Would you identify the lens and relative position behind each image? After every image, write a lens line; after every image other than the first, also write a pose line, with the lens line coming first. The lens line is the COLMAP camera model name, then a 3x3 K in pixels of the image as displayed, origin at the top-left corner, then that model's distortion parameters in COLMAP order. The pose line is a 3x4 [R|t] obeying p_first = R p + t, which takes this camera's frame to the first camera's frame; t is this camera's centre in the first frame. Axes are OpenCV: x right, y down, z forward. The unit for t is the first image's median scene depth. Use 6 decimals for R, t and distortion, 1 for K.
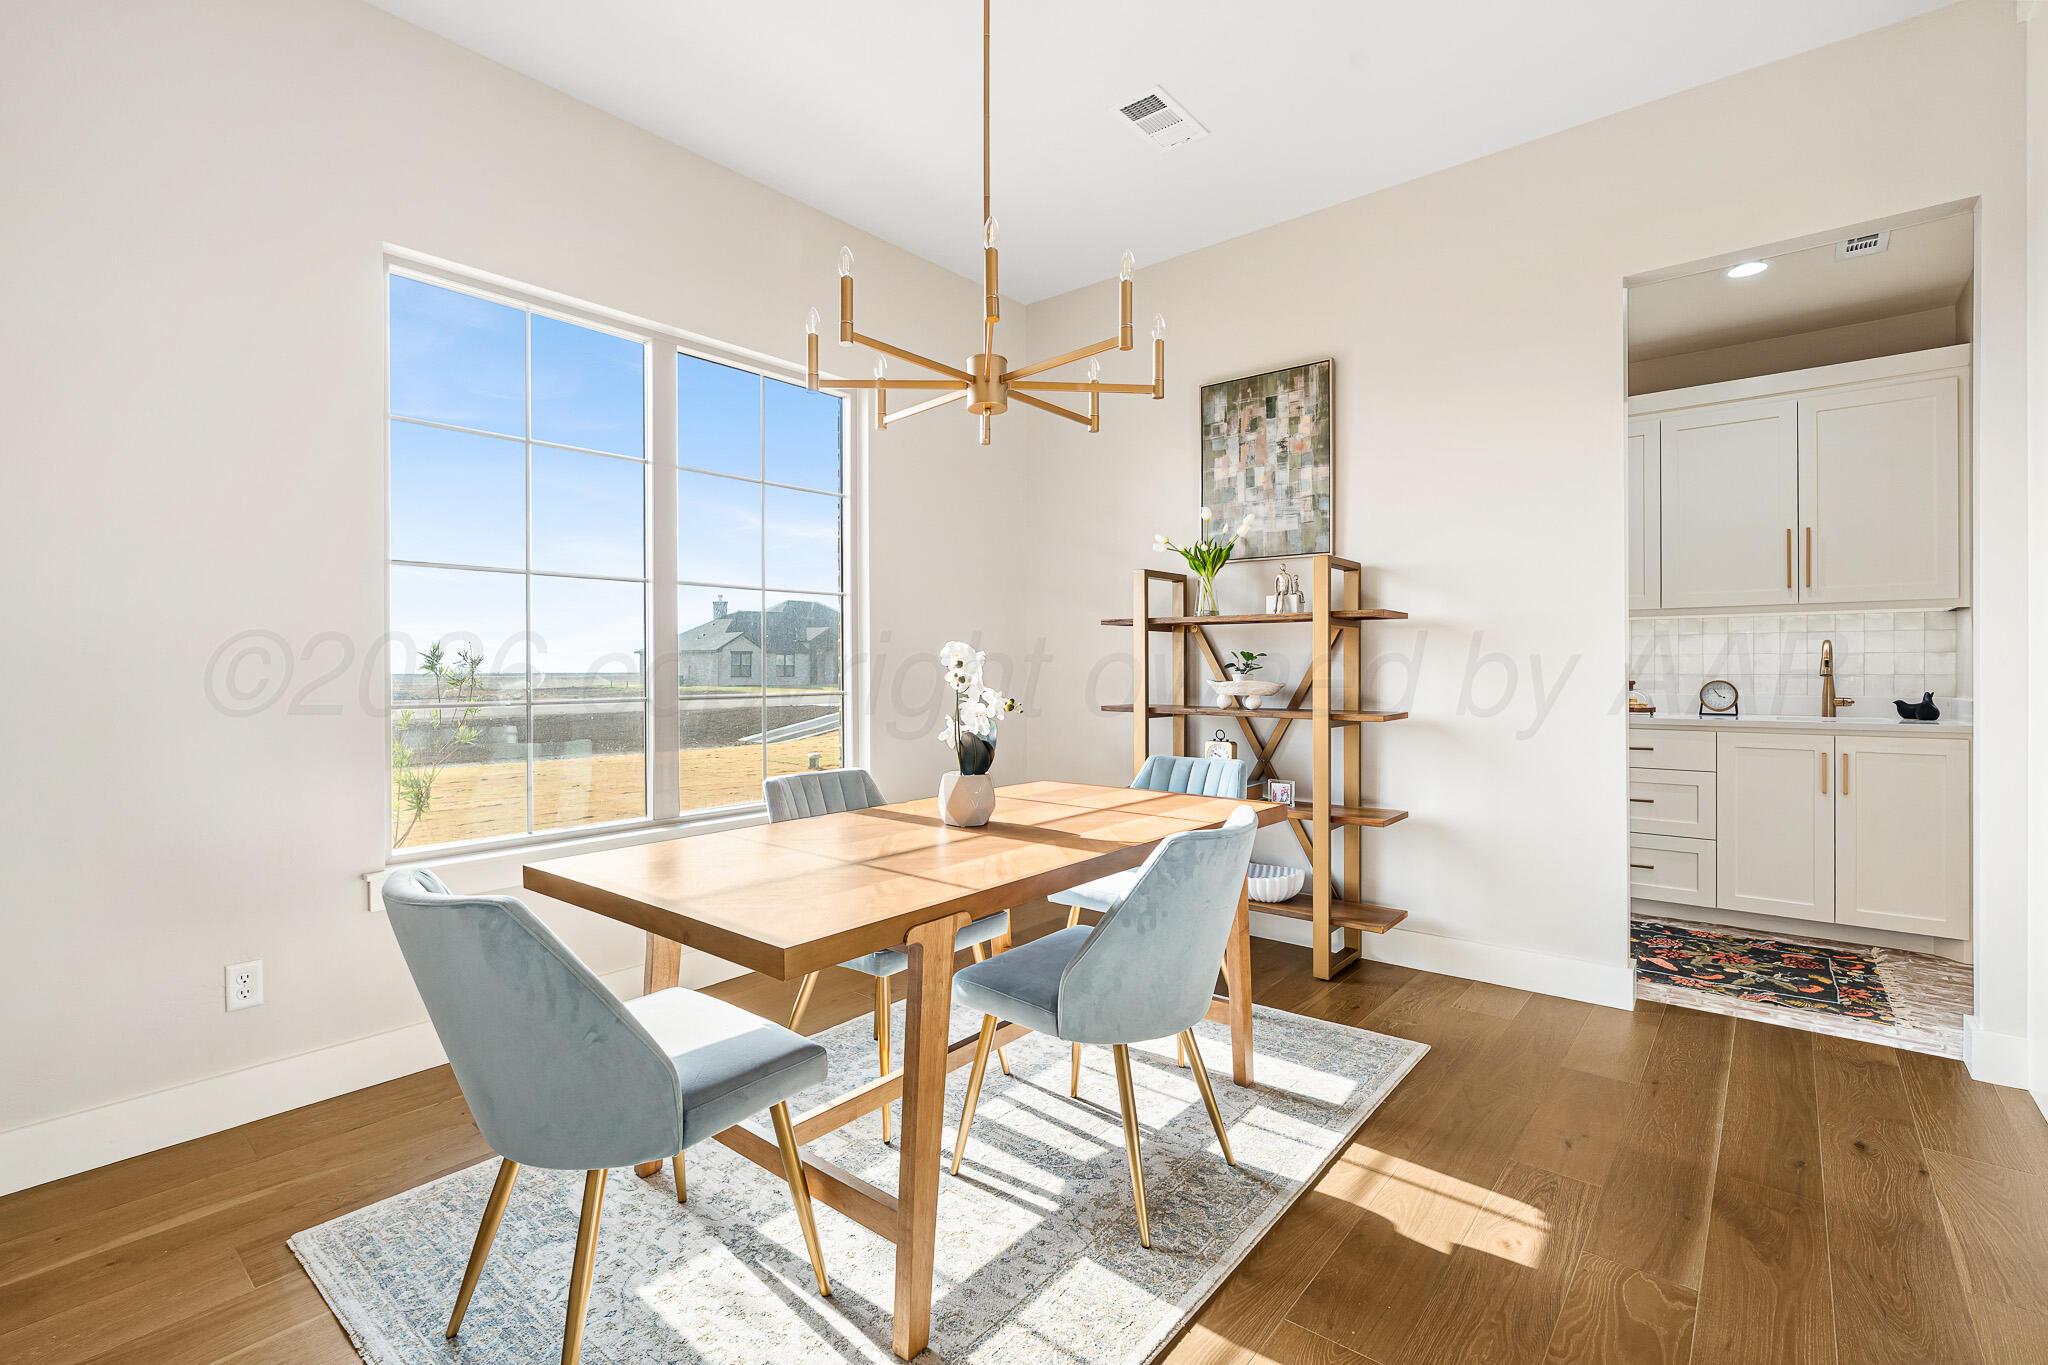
lens RADIAL K [[912.5, 0, 1016.4], [0, 912.5, 670.2], [0, 0, 1]] dist [-0.014715, 0.003166]
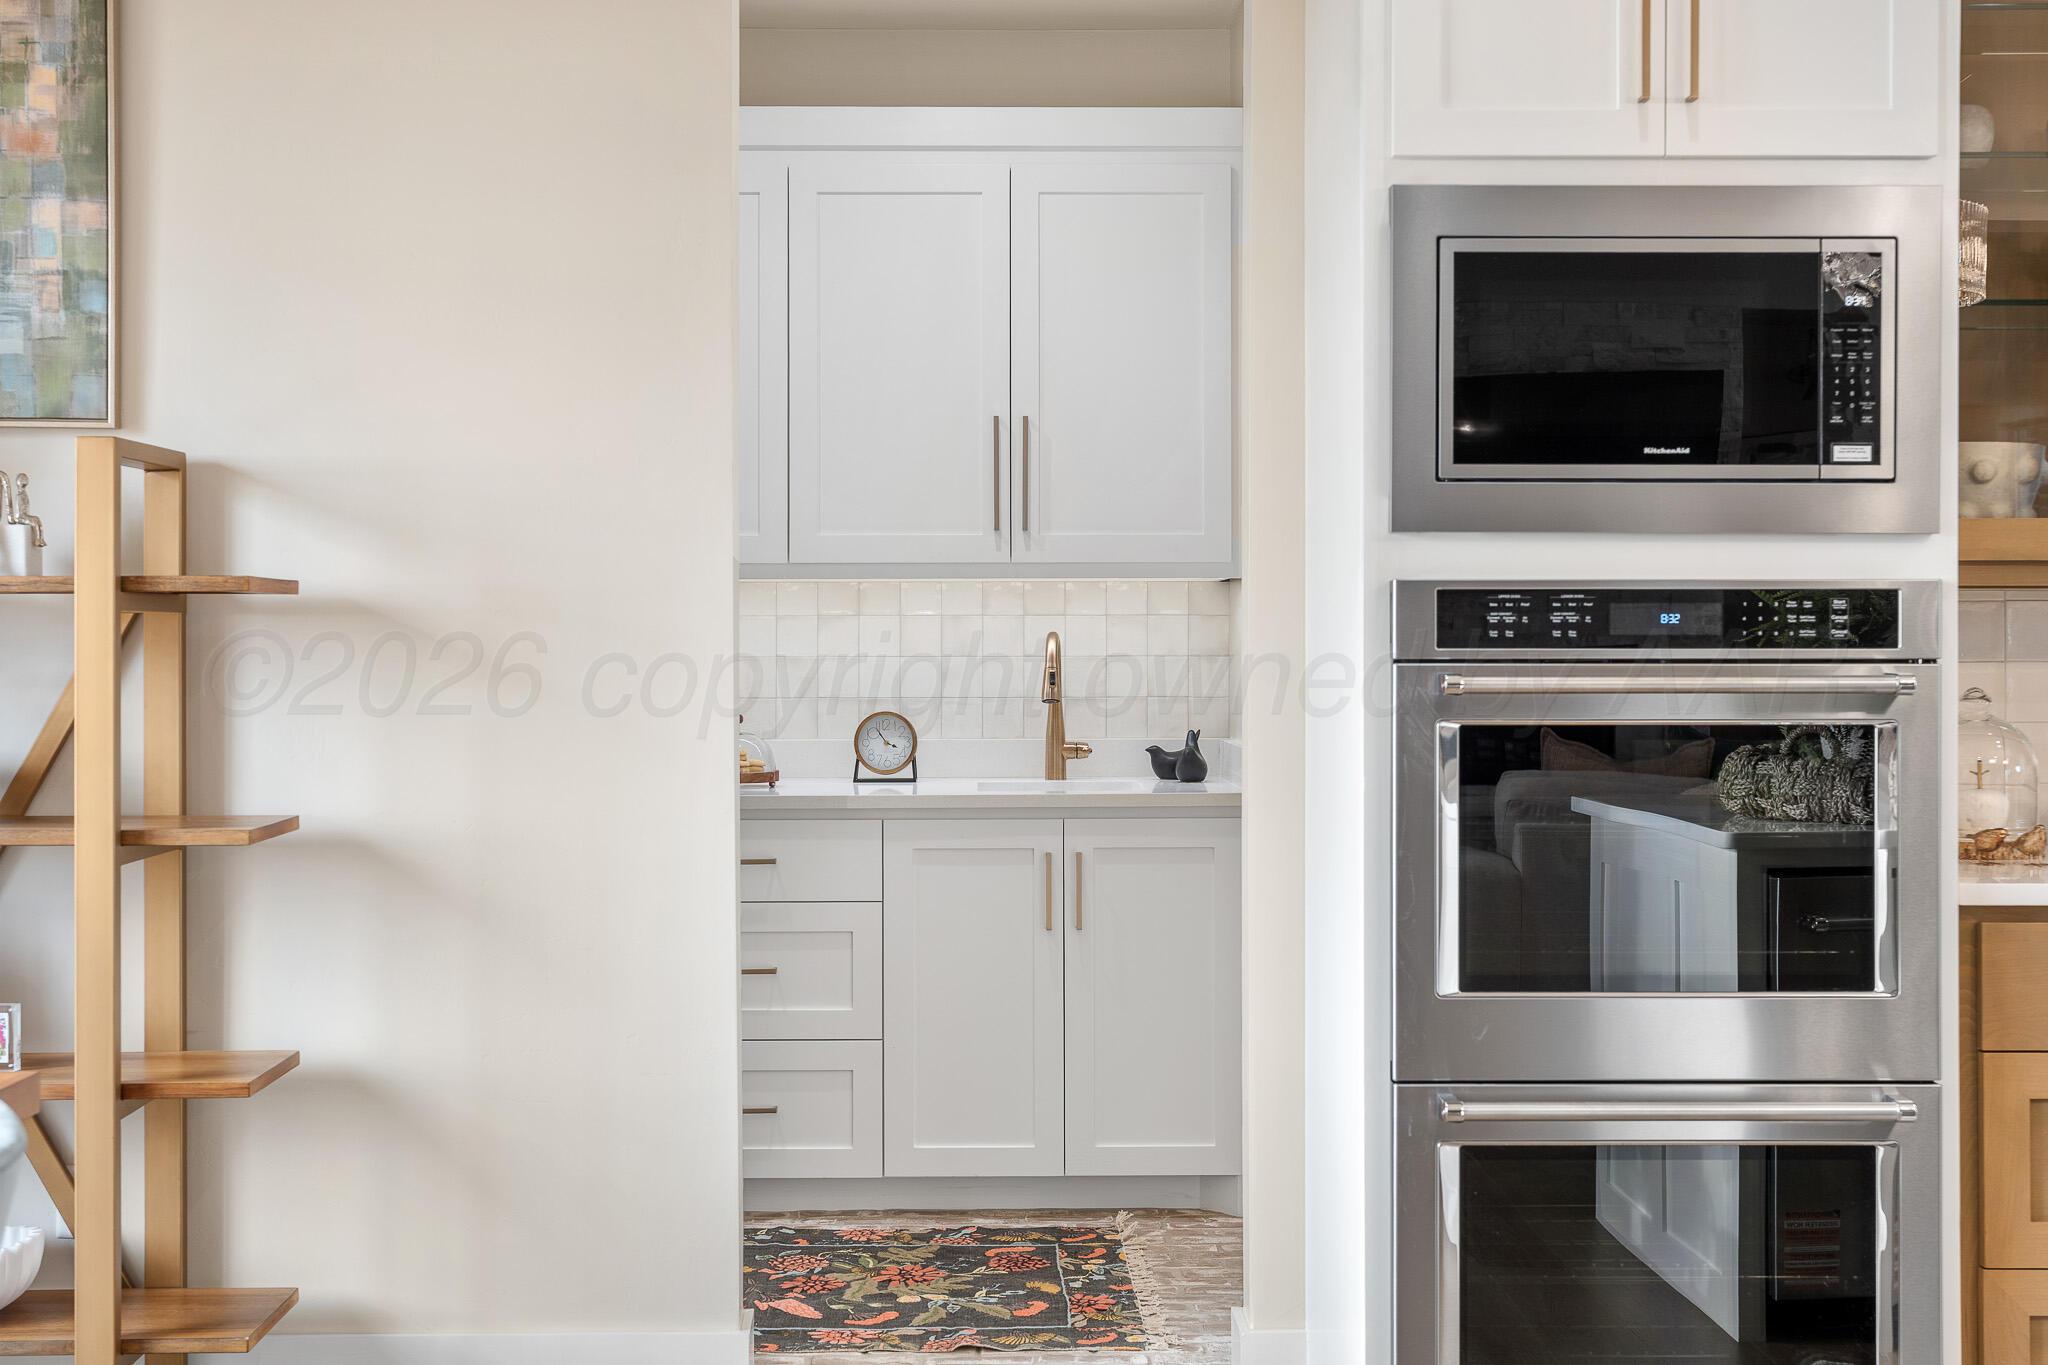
lens RADIAL K [[2451.1, 0, 1020.0], [0, 2451.1, 686.8], [0, 0, 1]] dist [0.043402, 0.000000]
pose [[0.753504, -0.006522, 0.657411, -0.062480], [-0.000648, 0.999943, 0.010662, -0.024234], [-0.657443, -0.008460, 0.753457, -0.071282]]
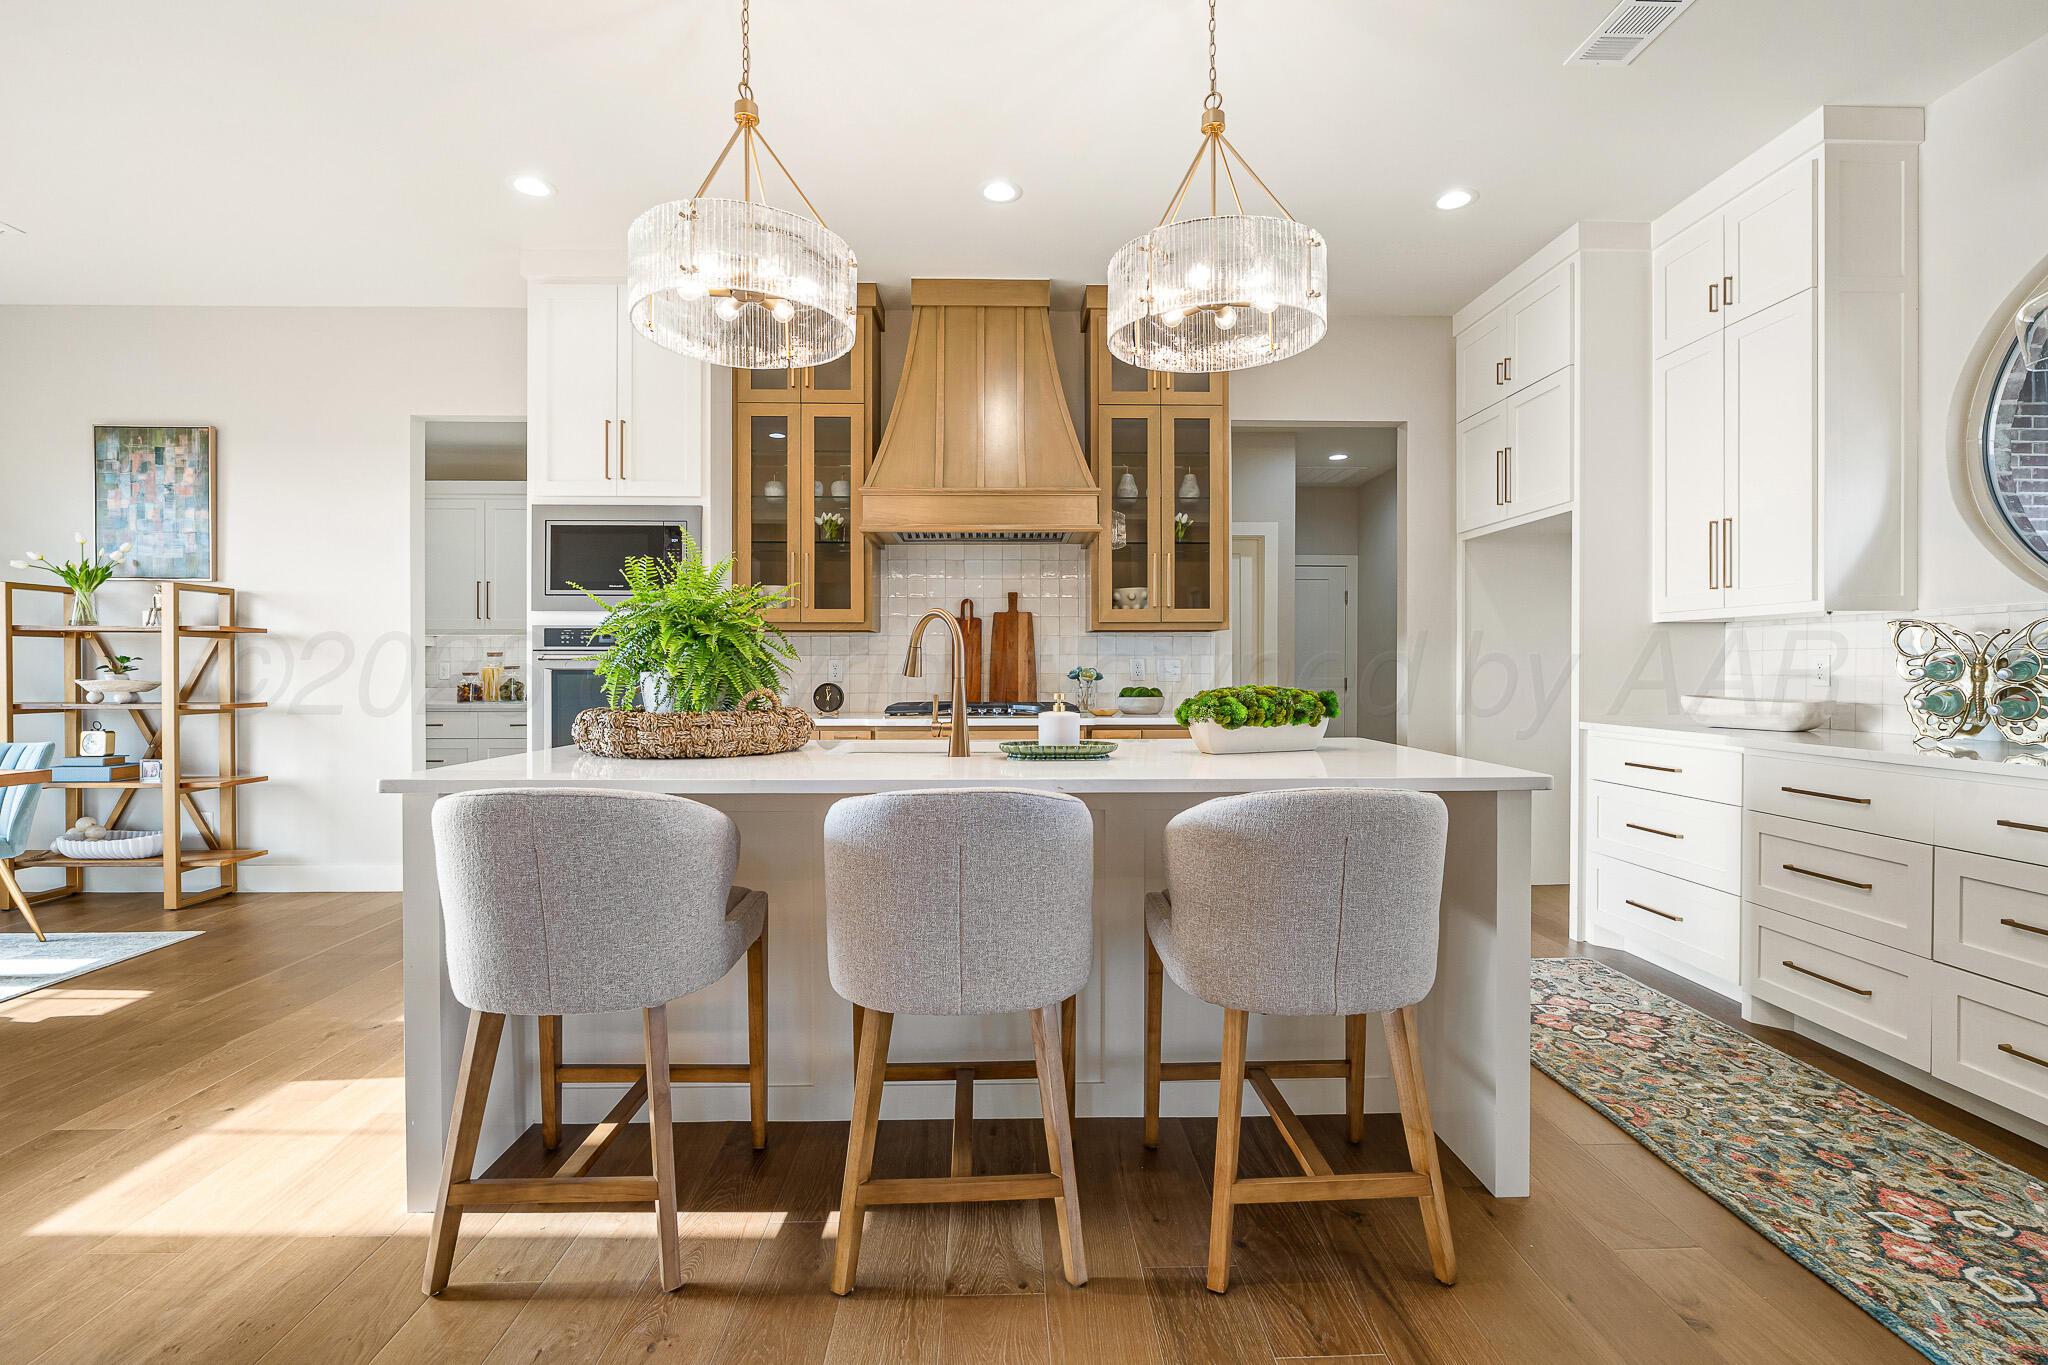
lens RADIAL K [[912.5, 0, 1025.4], [0, 912.5, 675.2], [0, 0, 1]] dist [-0.014715, 0.003166]
pose [[0.747783, -0.004083, 0.663931, 0.339844], [0.000260, 0.999983, 0.005857, -0.001574], [-0.663943, -0.004208, 0.747771, -0.667375]]
